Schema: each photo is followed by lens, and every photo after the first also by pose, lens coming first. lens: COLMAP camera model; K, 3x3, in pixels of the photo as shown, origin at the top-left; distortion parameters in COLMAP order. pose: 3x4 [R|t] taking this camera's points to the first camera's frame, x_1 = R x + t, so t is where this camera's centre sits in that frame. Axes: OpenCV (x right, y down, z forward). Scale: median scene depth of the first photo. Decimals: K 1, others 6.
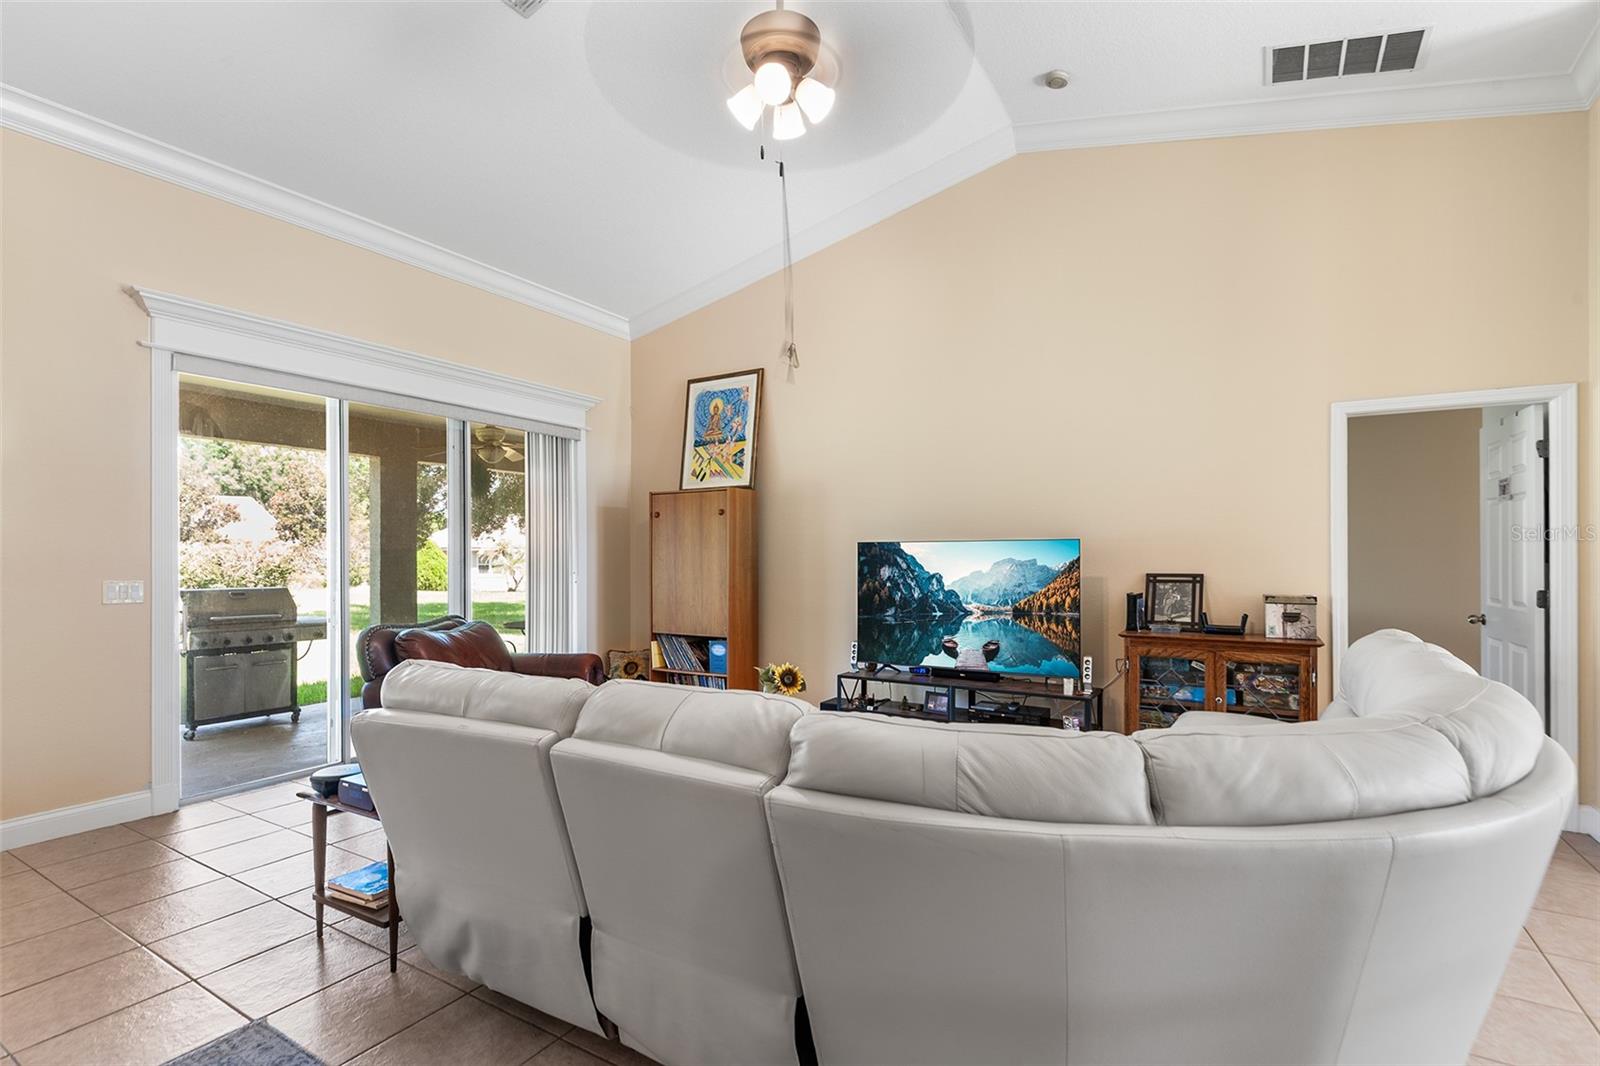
lens RADIAL K [[741.6, 0, 801.4], [0, 741.6, 550.2], [0, 0, 1]] dist [0.004759, -0.000353]
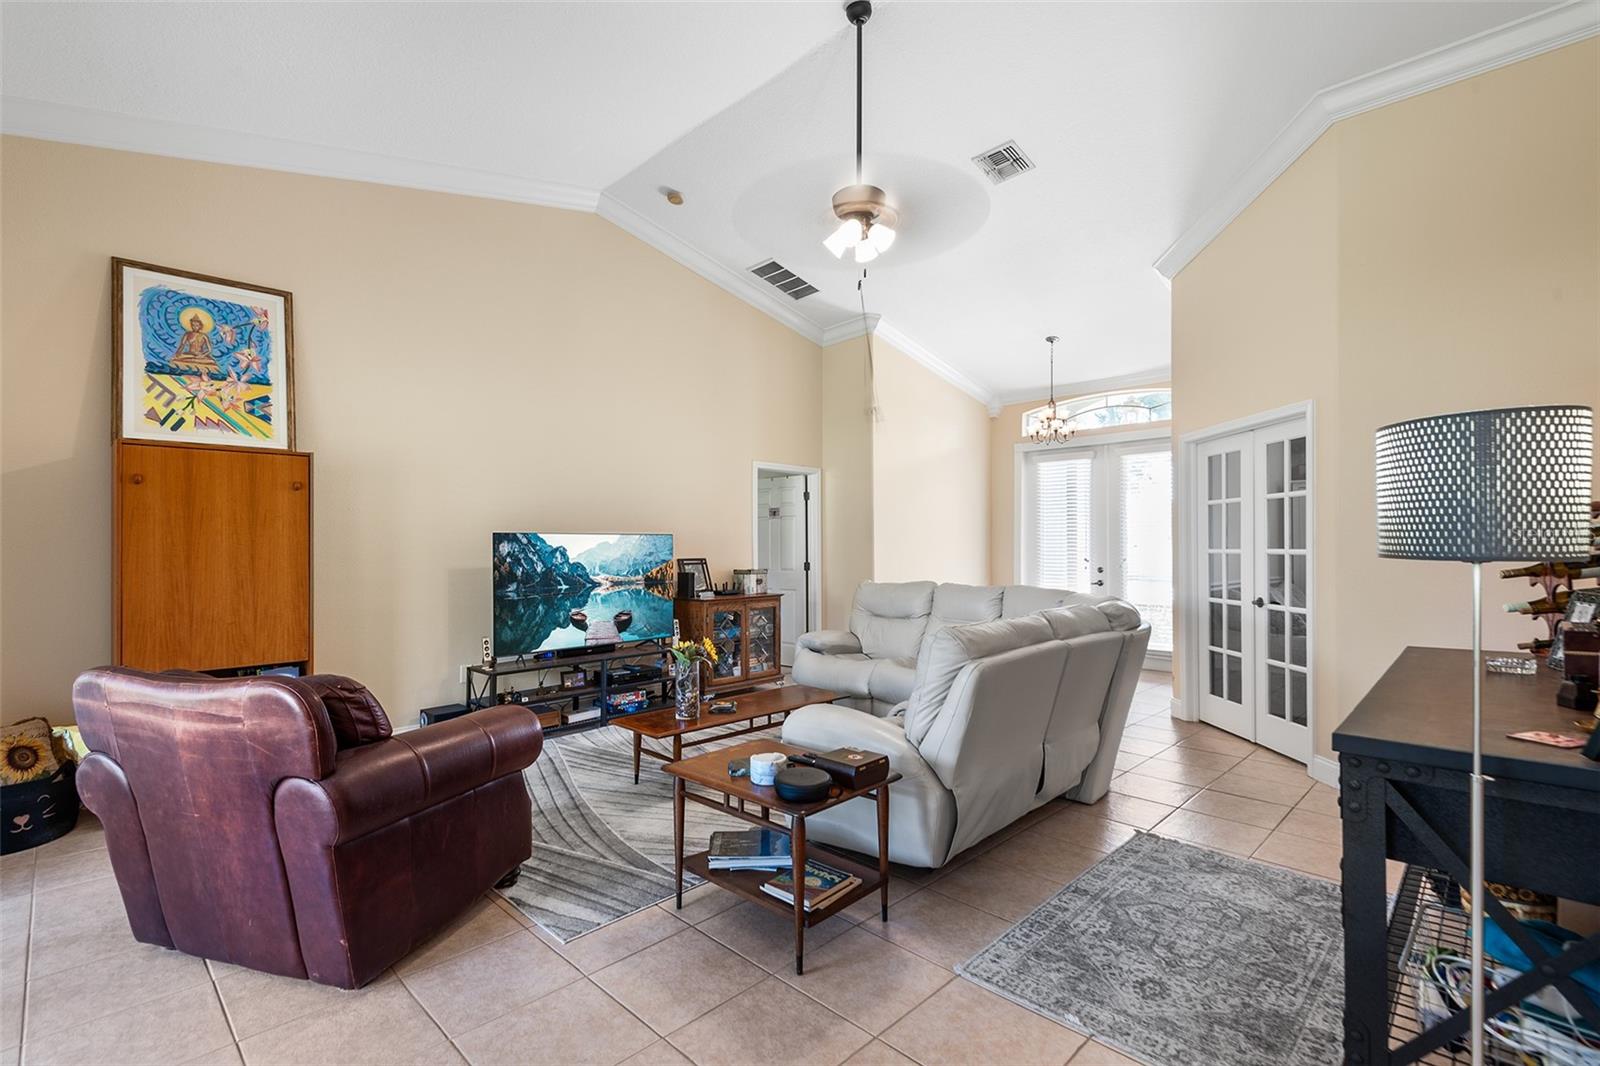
lens RADIAL K [[741.6, 0, 801.4], [0, 741.6, 550.2], [0, 0, 1]] dist [0.004759, -0.000353]
pose [[0.223722, 0.000235, 0.974653, -0.655896], [0.005550, 0.999983, -0.001515, 0.014419], [-0.974637, 0.005748, 0.223717, 0.341157]]
